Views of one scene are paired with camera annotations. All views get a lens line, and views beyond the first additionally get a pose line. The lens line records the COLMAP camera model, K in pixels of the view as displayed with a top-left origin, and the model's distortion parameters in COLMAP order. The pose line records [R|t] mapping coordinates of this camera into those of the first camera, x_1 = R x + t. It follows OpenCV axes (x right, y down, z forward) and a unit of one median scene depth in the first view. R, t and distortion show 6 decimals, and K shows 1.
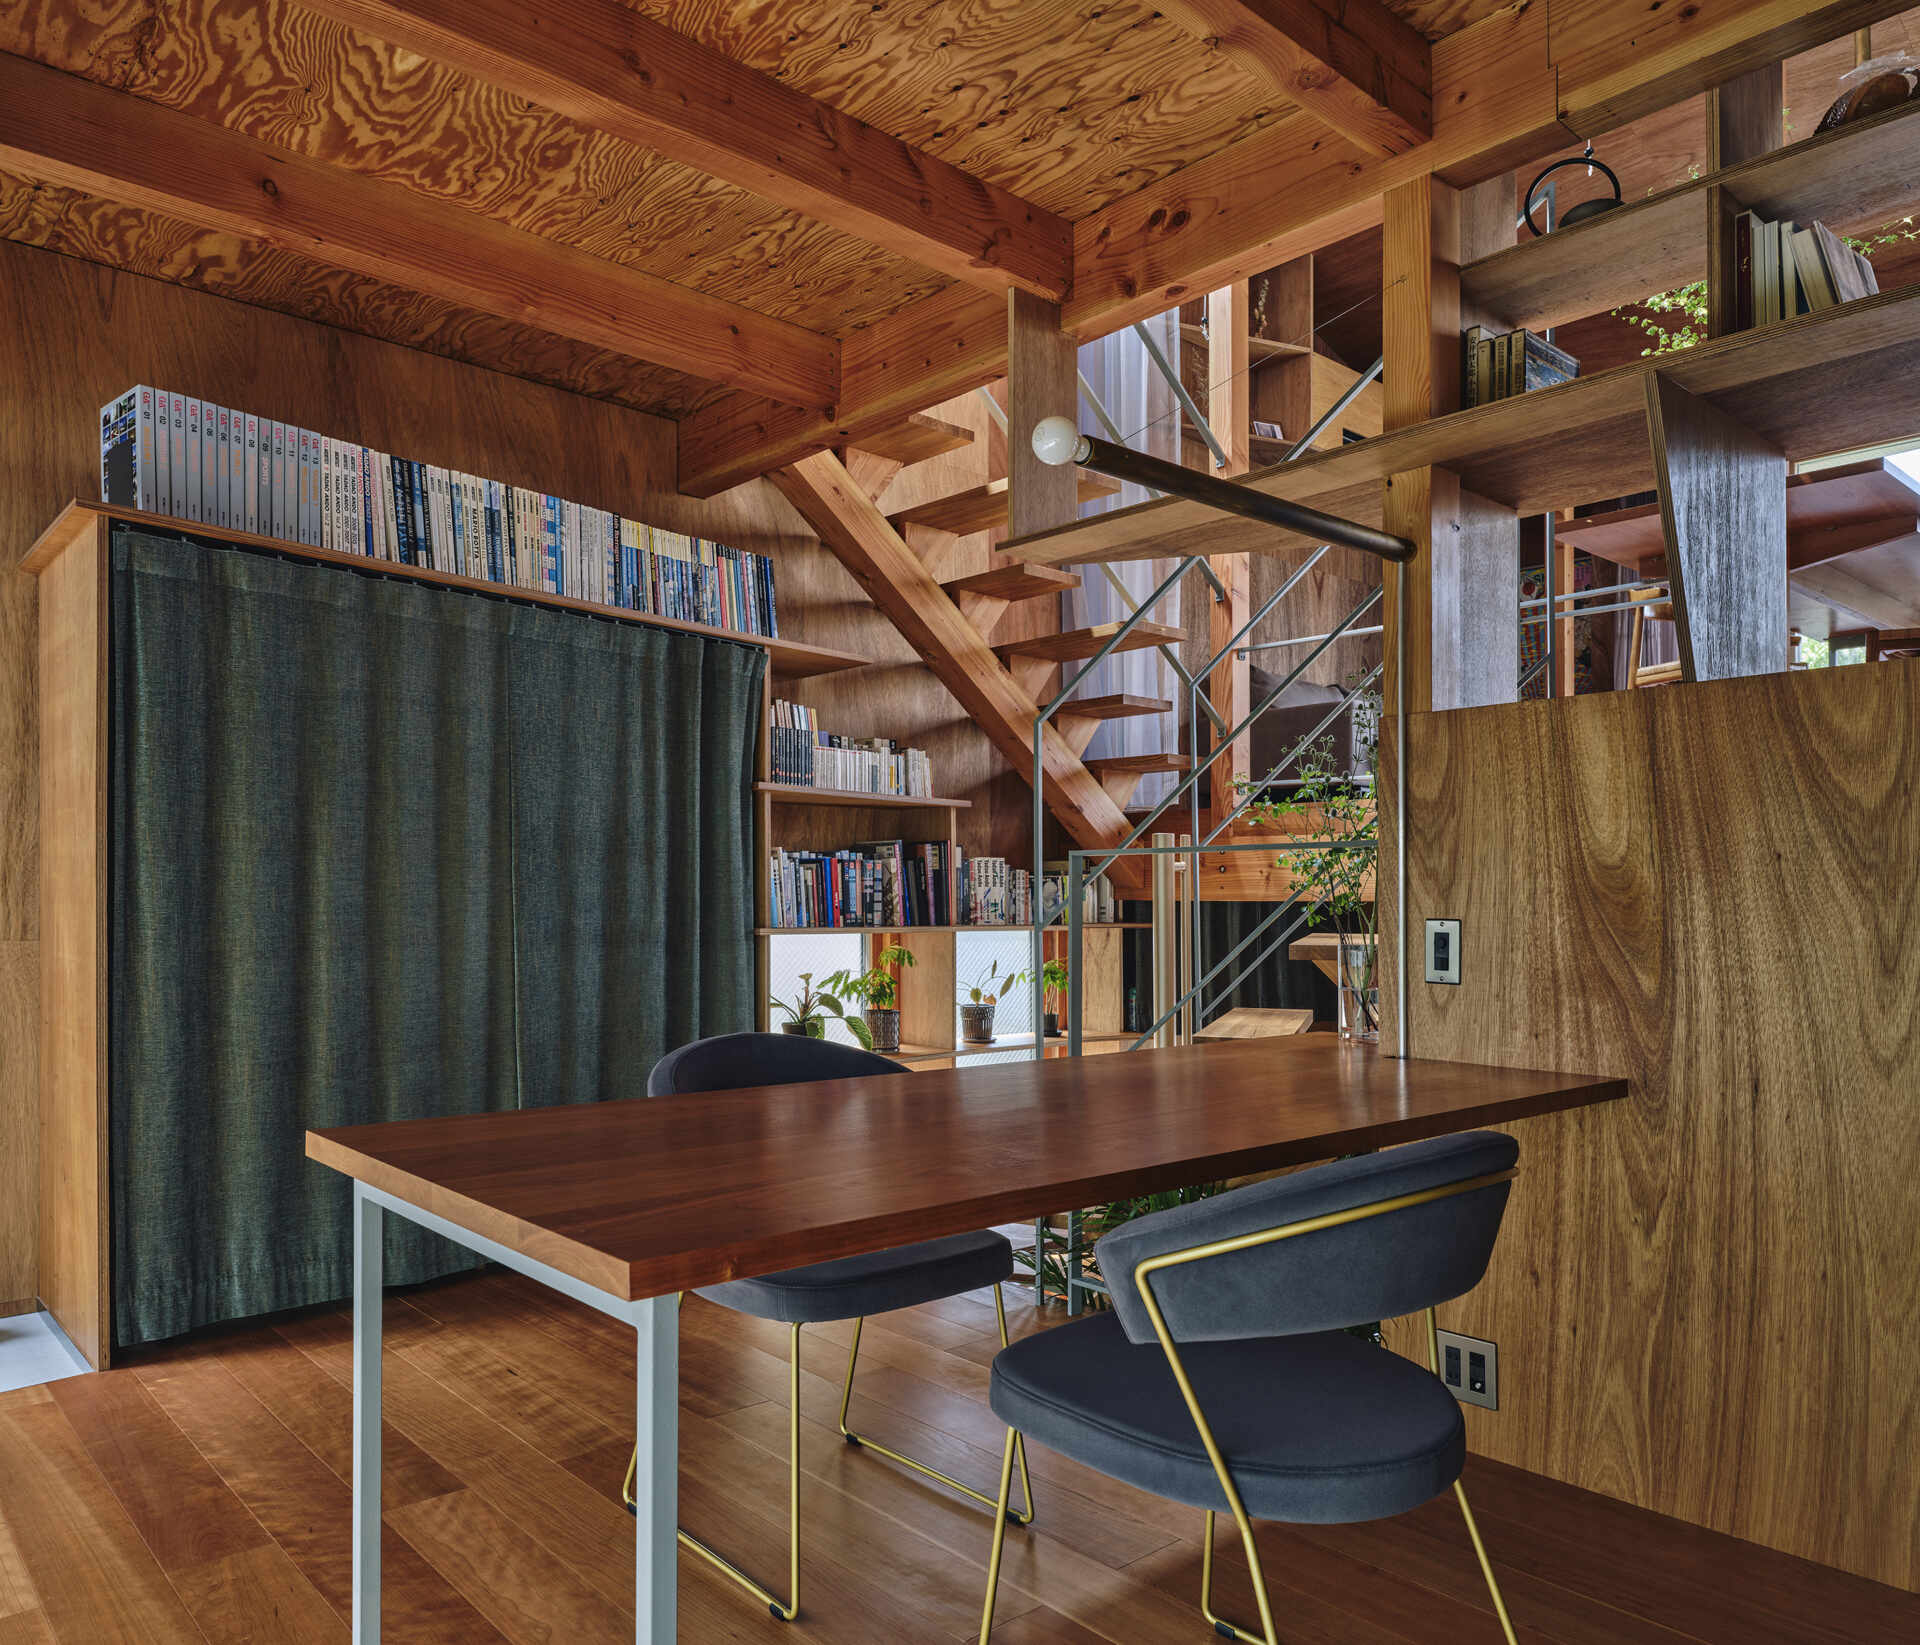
lens RADIAL K [[1377.4, 0, 960.5], [0, 1377.4, 896.7], [0, 0, 1]] dist [0.007076, -0.001358]
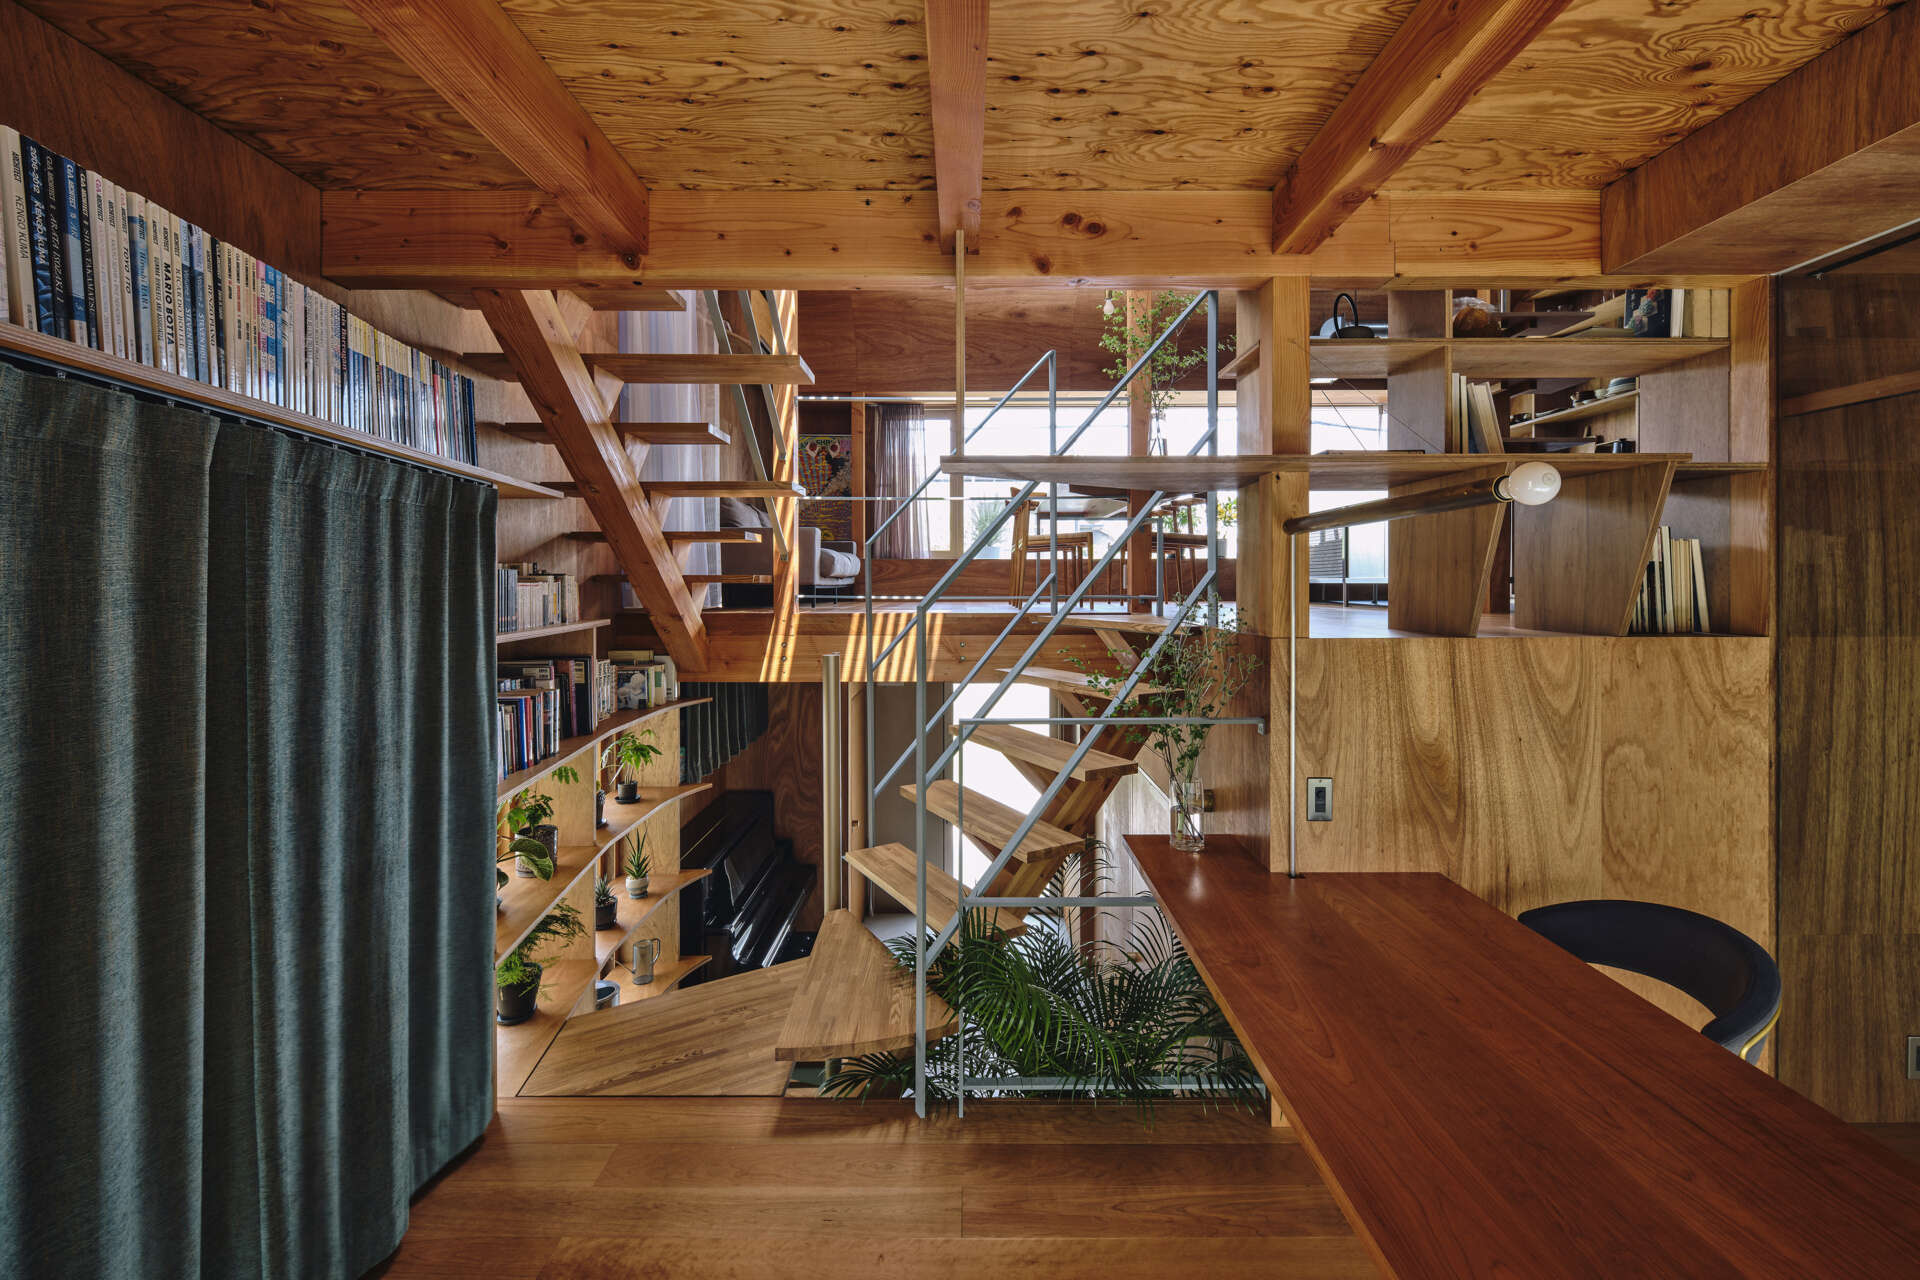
lens RADIAL K [[786.1, 0, 962.6], [0, 786.1, 574.0], [0, 0, 1]] dist [-0.001118, -0.000543]
pose [[0.665354, 0.000475, 0.746528, -0.540666], [0.001271, 0.999998, -0.001769, -0.202368], [-0.746527, 0.002126, 0.665352, 0.717199]]
